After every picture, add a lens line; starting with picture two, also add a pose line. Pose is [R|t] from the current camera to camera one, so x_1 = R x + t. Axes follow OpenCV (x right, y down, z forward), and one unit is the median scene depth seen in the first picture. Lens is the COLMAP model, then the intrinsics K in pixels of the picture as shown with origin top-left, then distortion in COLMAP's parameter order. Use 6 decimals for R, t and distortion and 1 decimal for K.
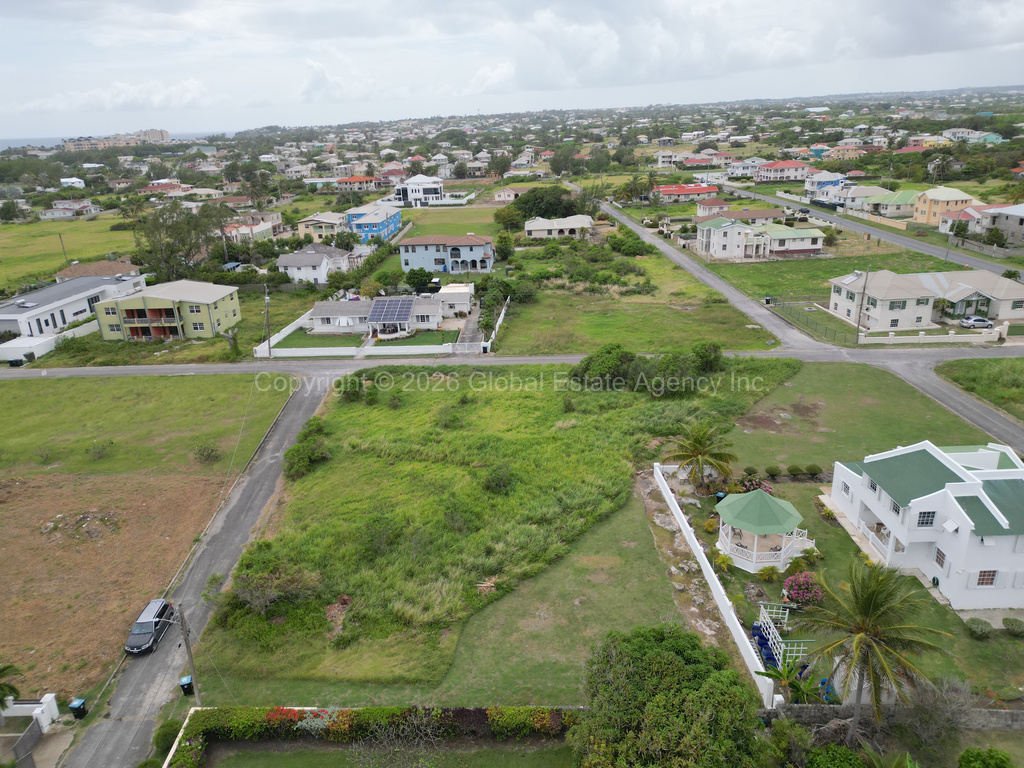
lens RADIAL K [[708.1, 0, 509.7], [0, 708.1, 385.0], [0, 0, 1]] dist [0.090202, -0.093915]
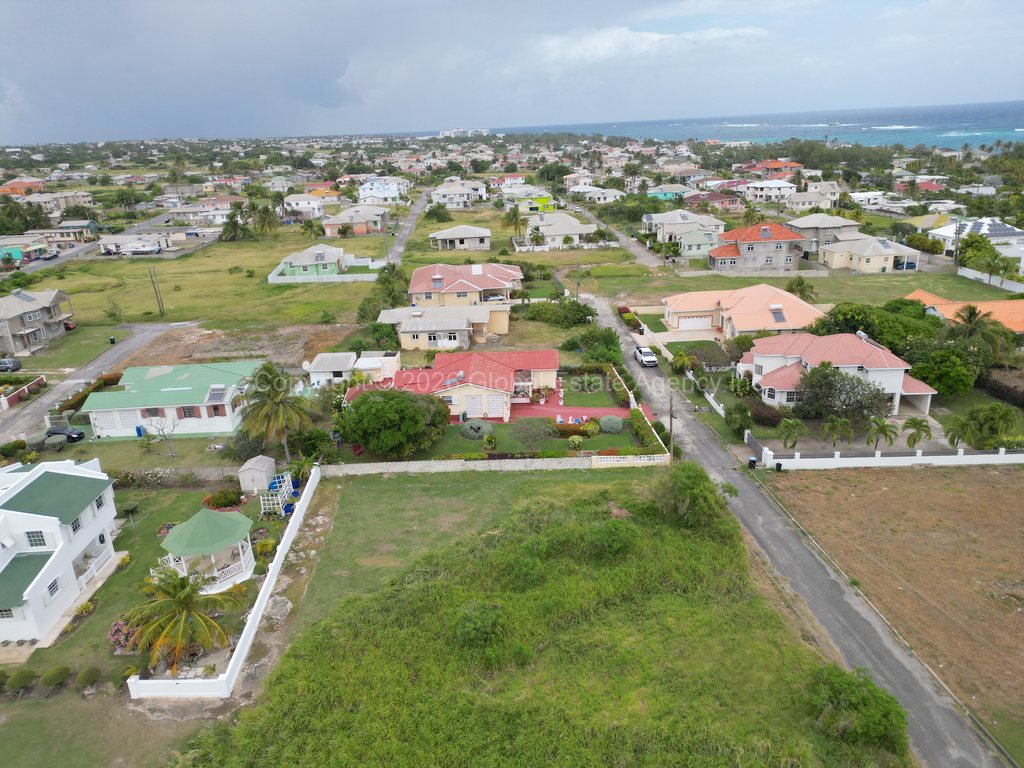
lens RADIAL K [[708.1, 0, 509.7], [0, 708.1, 385.0], [0, 0, 1]] dist [0.090202, -0.093915]
pose [[-0.996097, 0.088155, 0.004320, -0.051183], [0.069912, 0.758199, 0.648264, -0.370859], [0.053872, 0.646036, -0.761403, 1.057889]]
